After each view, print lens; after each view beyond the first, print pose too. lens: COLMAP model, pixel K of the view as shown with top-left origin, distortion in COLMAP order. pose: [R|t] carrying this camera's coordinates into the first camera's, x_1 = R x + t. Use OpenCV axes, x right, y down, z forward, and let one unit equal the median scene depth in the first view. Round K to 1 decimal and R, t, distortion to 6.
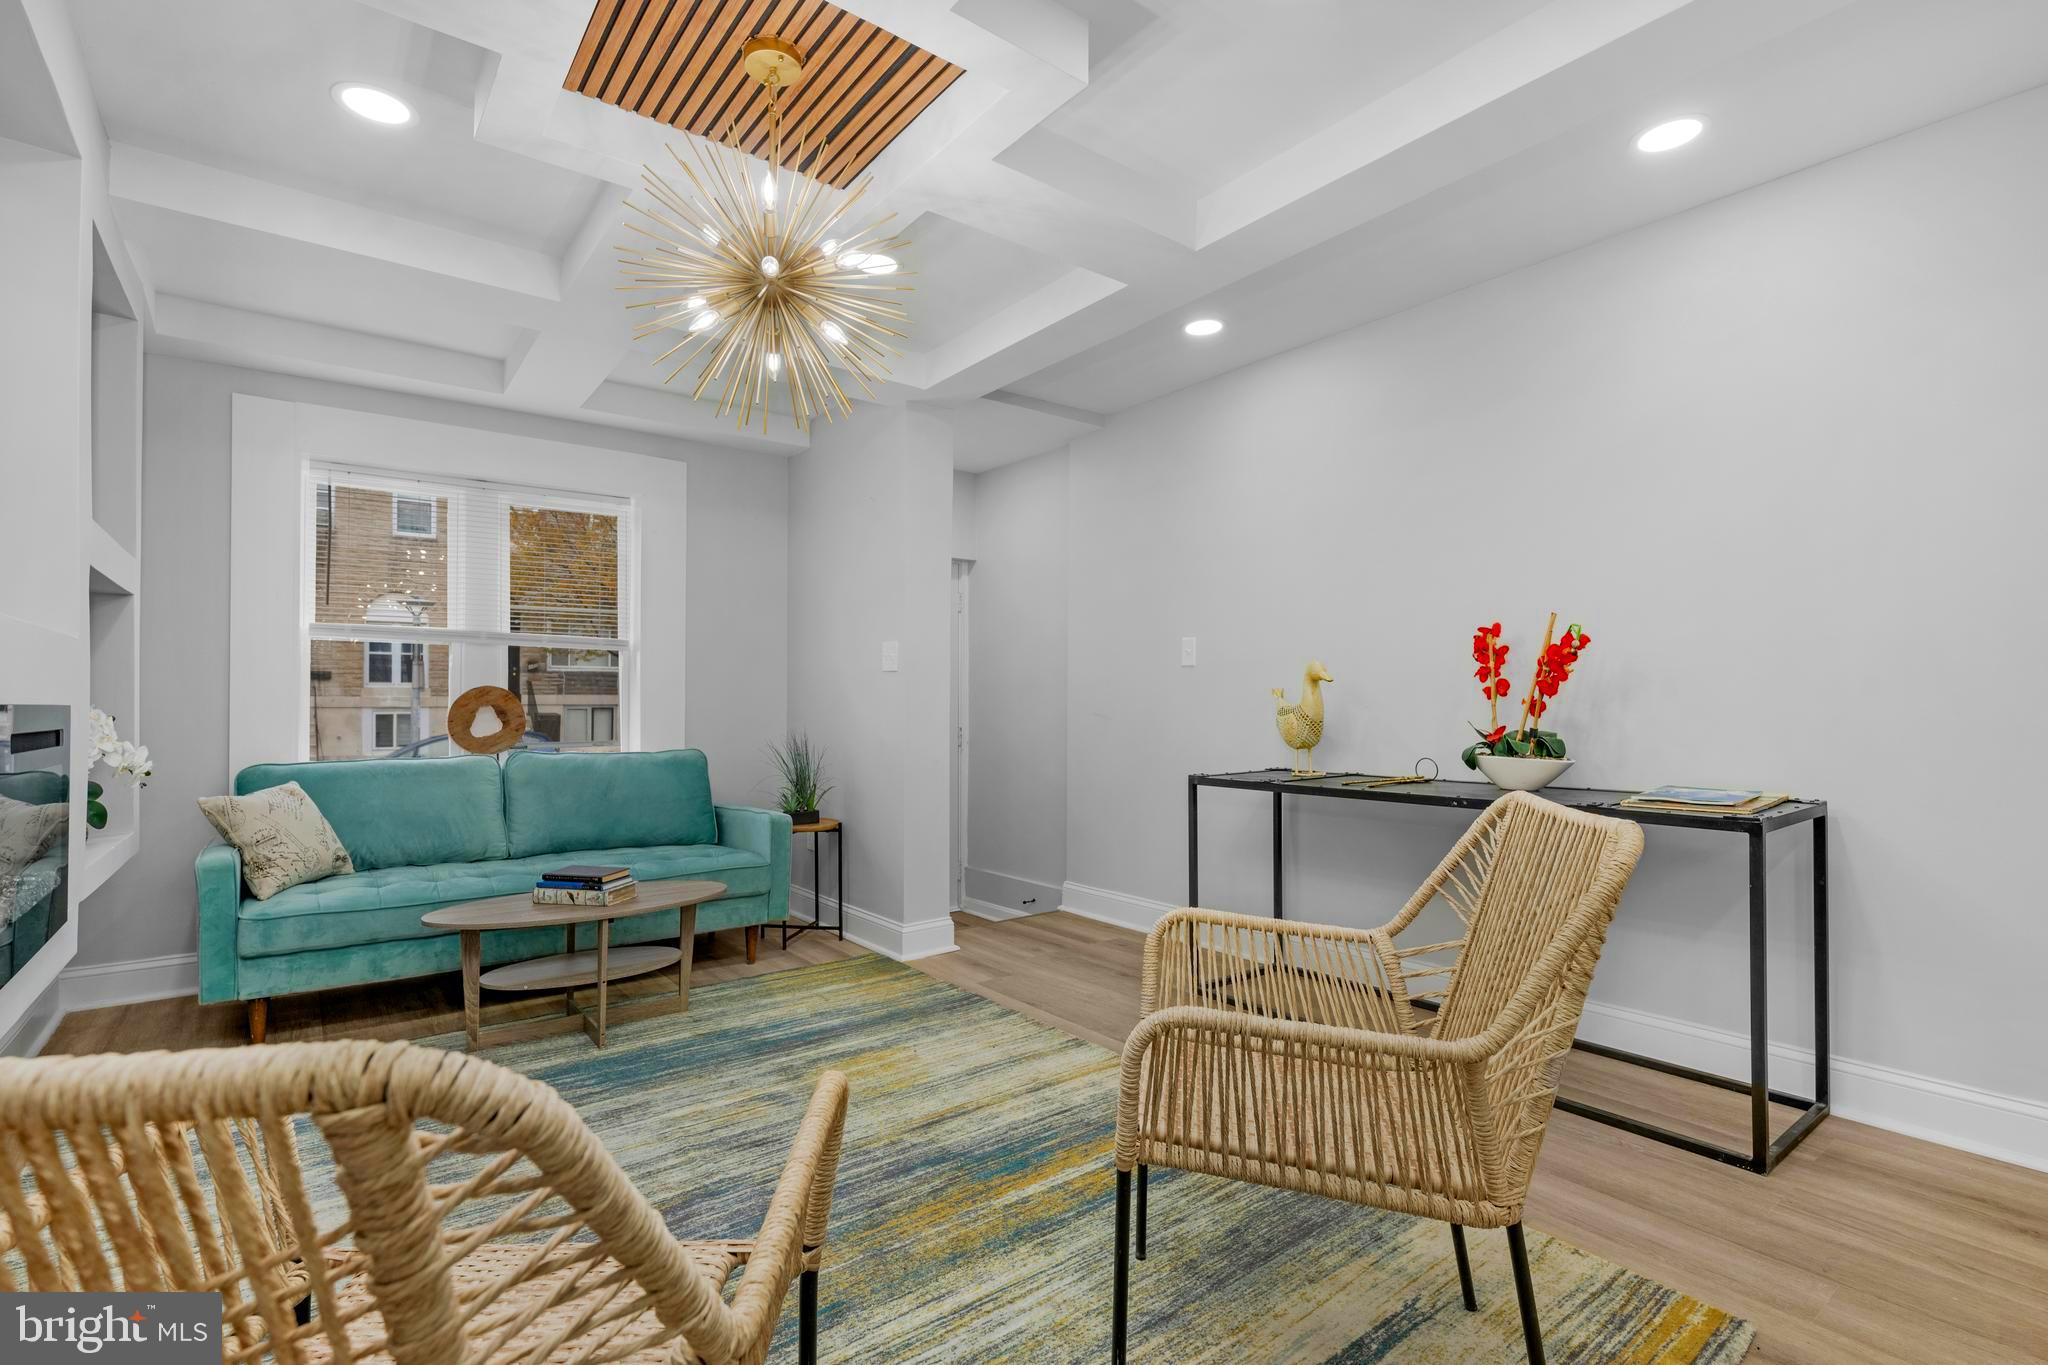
lens RADIAL K [[954.2, 0, 1027.1], [0, 954.2, 692.0], [0, 0, 1]] dist [-0.005987, 0.002554]
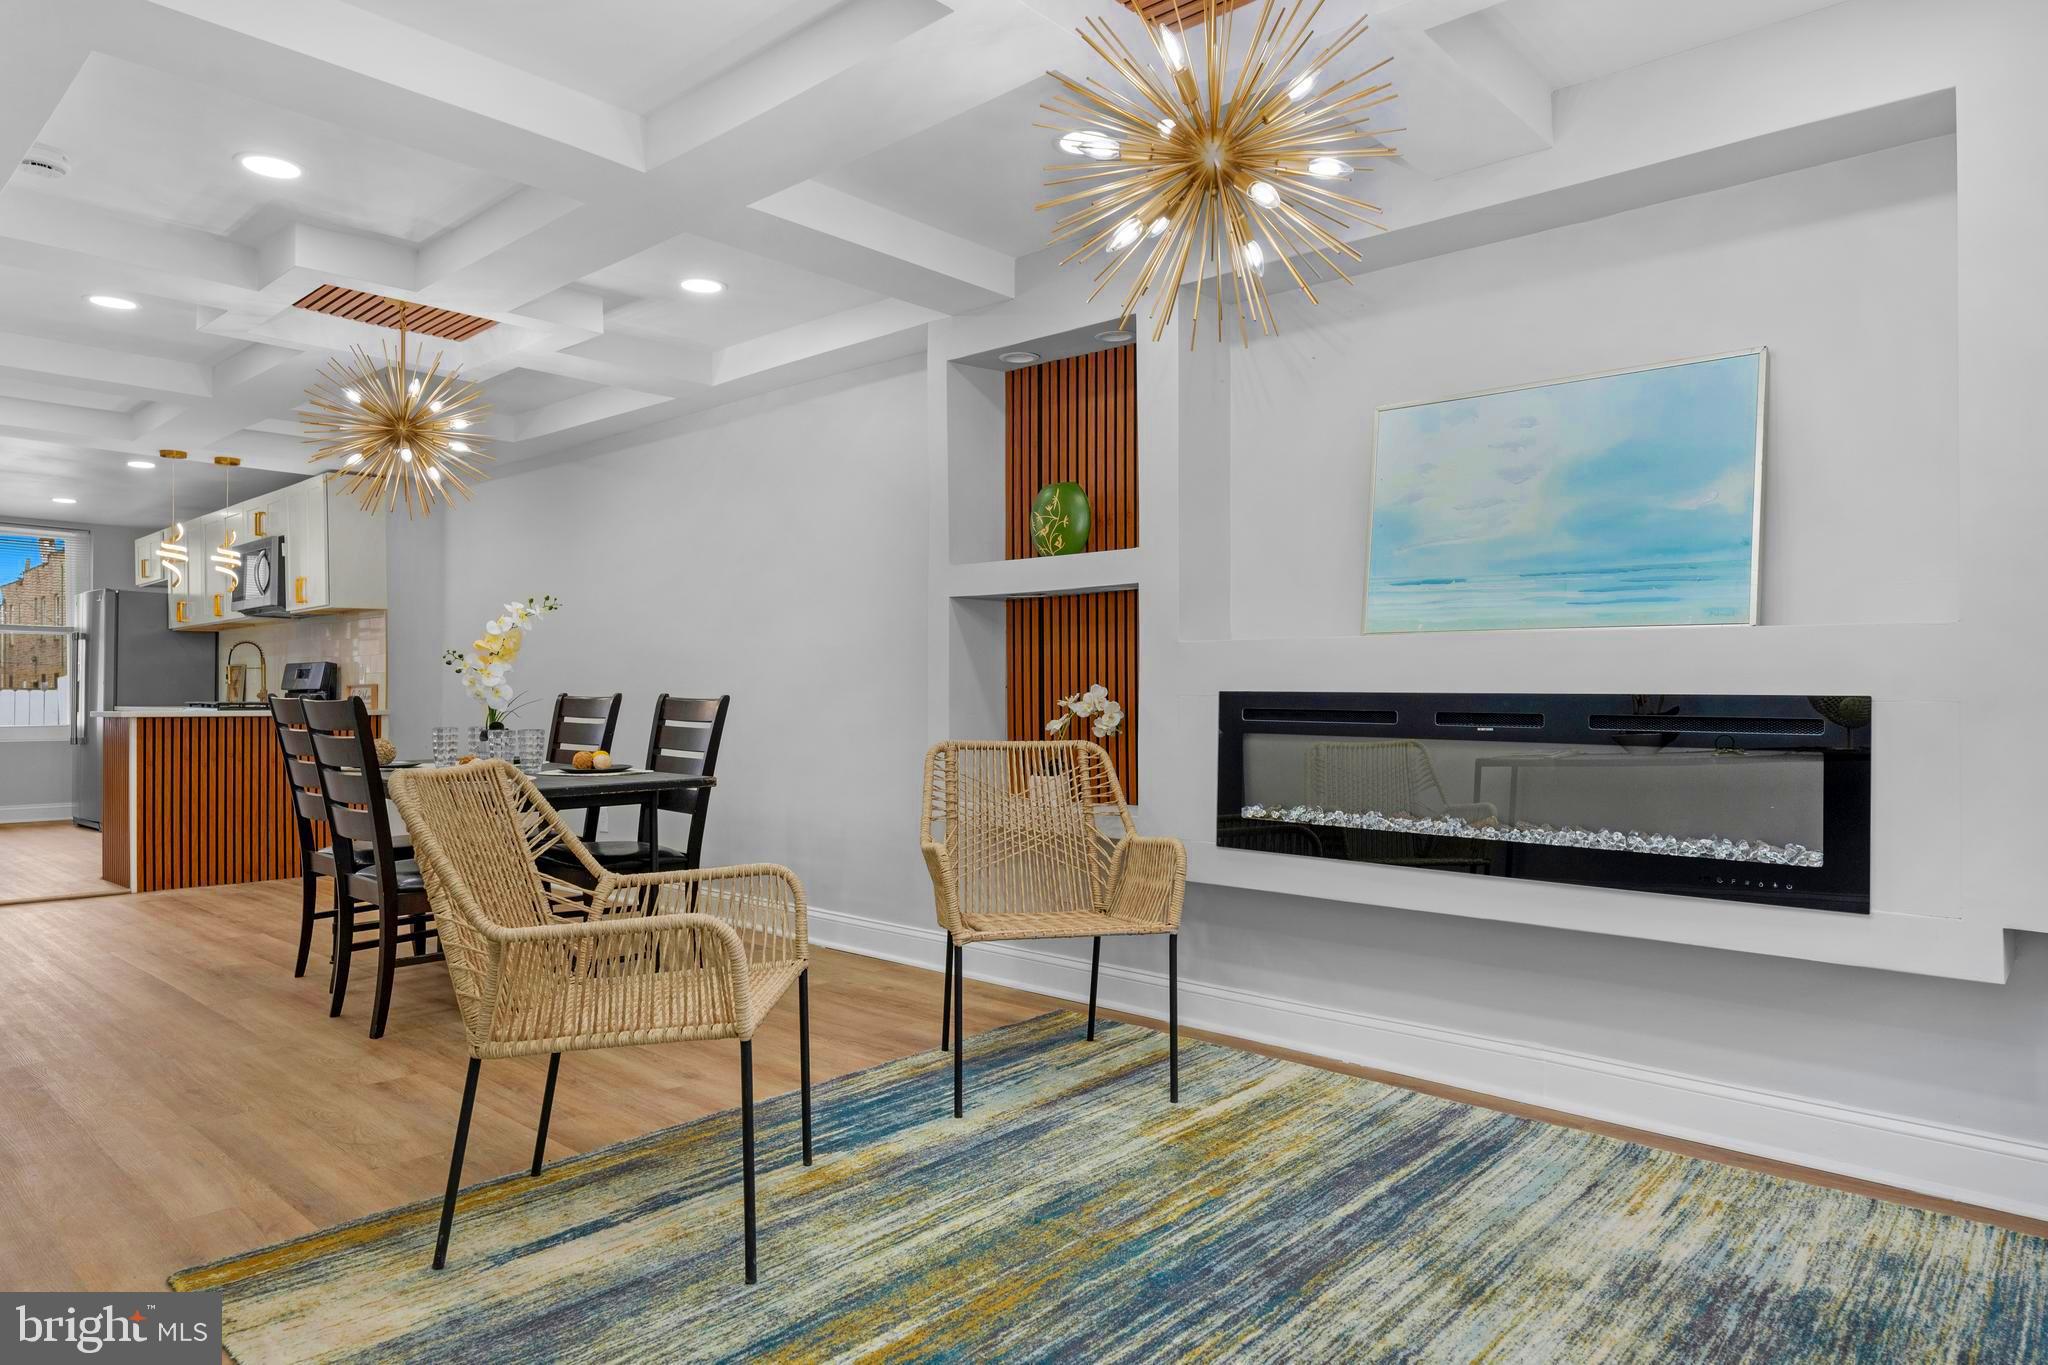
lens RADIAL K [[1250.8, 0, 1048.7], [0, 1250.8, 689.3], [0, 0, 1]] dist [-0.004682, 0.000899]
pose [[-0.982143, -0.006569, -0.188022, 0.036224], [-0.003542, 0.999859, -0.016433, 0.018569], [0.188103, -0.015474, -0.982027, 1.215718]]
